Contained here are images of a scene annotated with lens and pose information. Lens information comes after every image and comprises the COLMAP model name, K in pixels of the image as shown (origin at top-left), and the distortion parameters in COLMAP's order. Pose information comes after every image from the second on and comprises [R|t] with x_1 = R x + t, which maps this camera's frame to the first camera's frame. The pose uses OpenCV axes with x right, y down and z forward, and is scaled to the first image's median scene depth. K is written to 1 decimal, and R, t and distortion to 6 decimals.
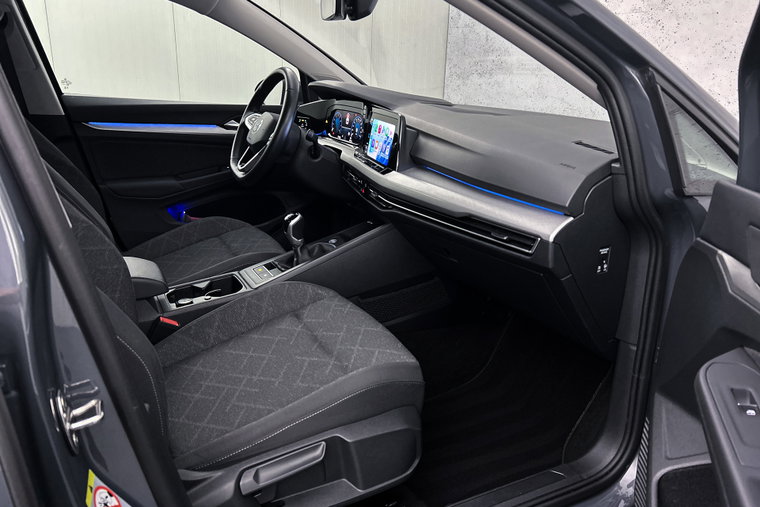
lens RADIAL K [[570.1, 0, 378.1], [0, 570.1, 240.3], [0, 0, 1]] dist [0.060208, -0.071061]
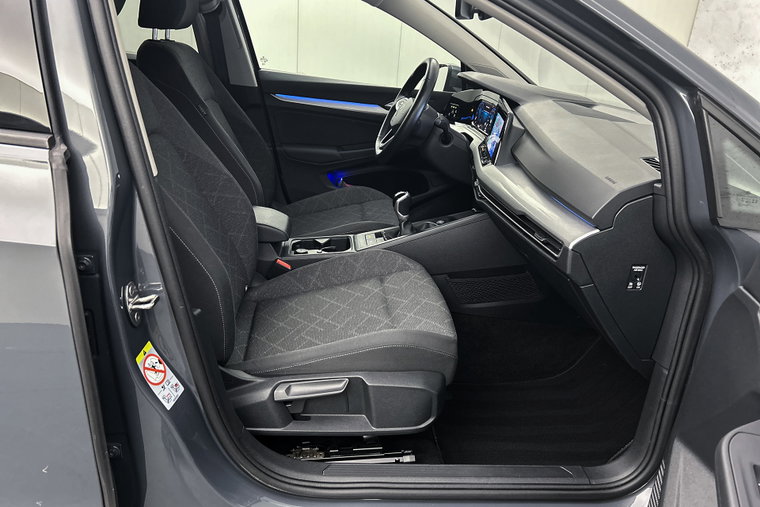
lens RADIAL K [[570.1, 0, 378.1], [0, 570.1, 240.3], [0, 0, 1]] dist [0.060208, -0.071061]
pose [[0.925273, 0.166593, -0.340759, 0.224342], [-0.154143, 0.986006, 0.063497, -0.017658], [0.346569, -0.006226, 0.938004, -0.076103]]
